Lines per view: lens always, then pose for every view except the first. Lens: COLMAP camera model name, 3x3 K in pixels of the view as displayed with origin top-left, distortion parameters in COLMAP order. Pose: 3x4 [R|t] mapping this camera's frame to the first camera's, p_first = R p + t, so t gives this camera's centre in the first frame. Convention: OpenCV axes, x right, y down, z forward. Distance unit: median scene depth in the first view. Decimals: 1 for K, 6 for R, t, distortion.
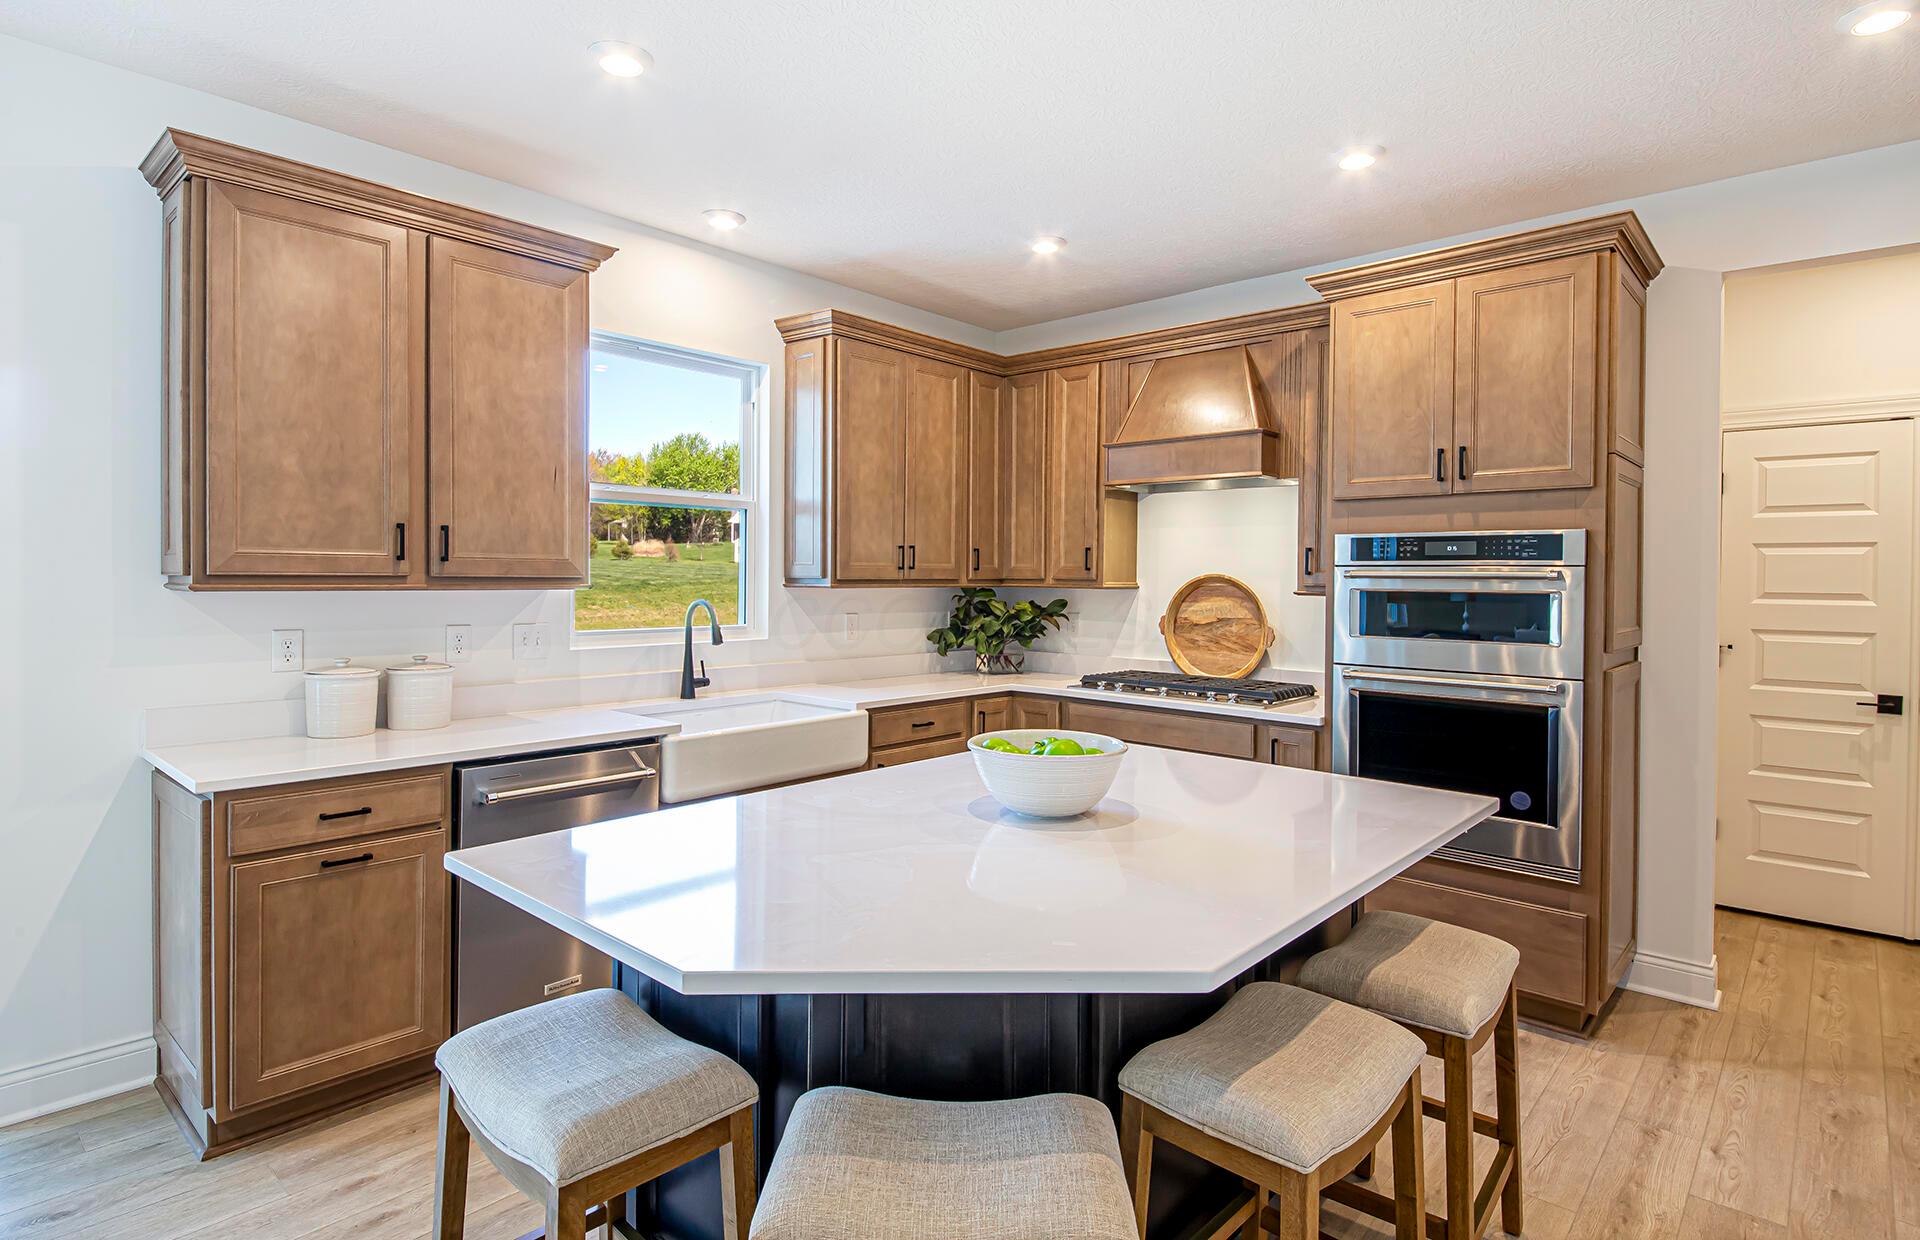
lens RADIAL K [[976.6, 0, 945.8], [0, 976.6, 583.5], [0, 0, 1]] dist [0.047044, -0.029207]
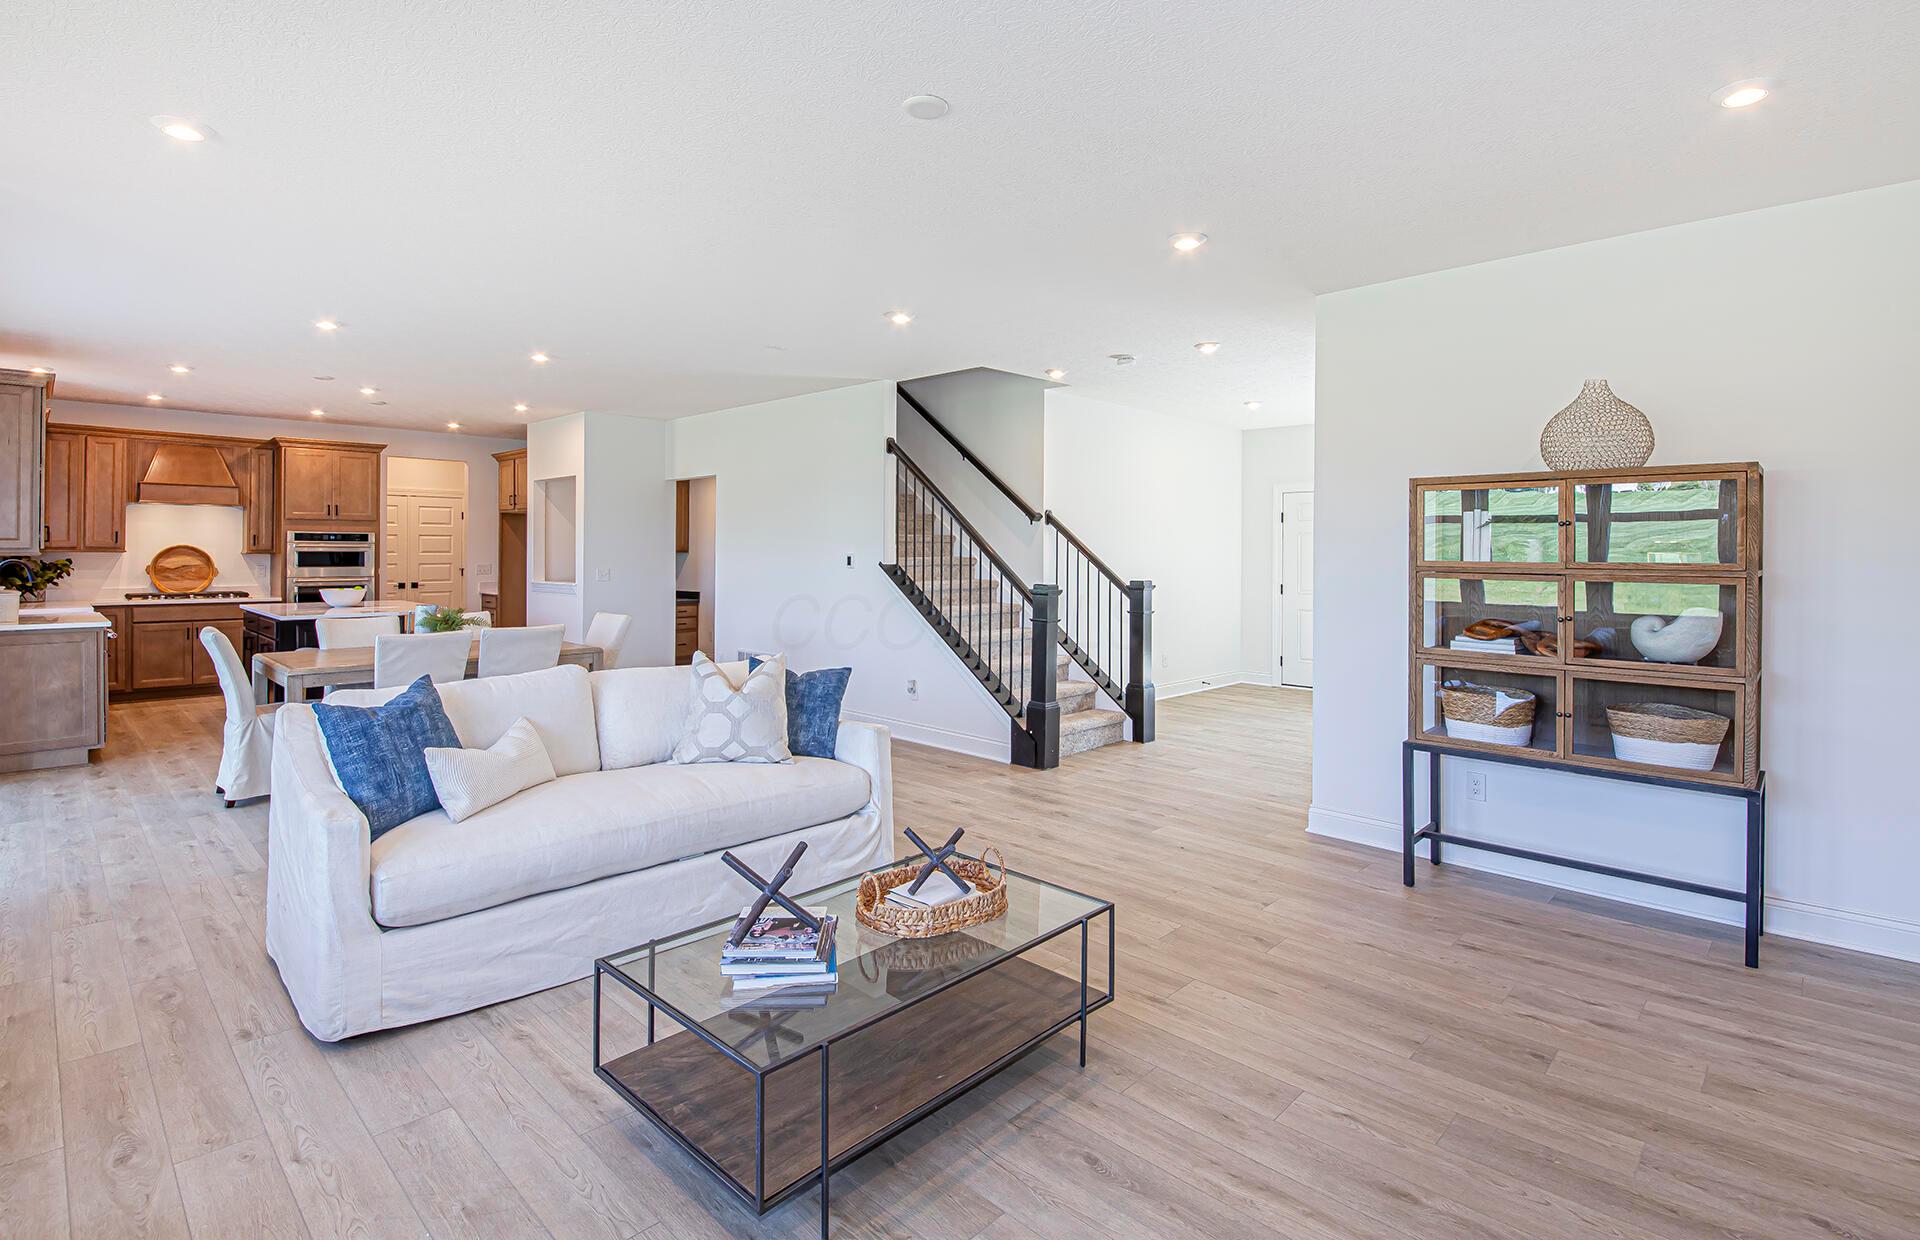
lens RADIAL K [[930.4, 0, 949.8], [0, 930.4, 555.2], [0, 0, 1]] dist [-0.002777, -0.001384]
pose [[0.059494, -0.014207, 0.998128, -1.968050], [0.001838, 0.999899, 0.014123, -0.014718], [-0.998227, 0.000994, 0.059514, -0.951926]]
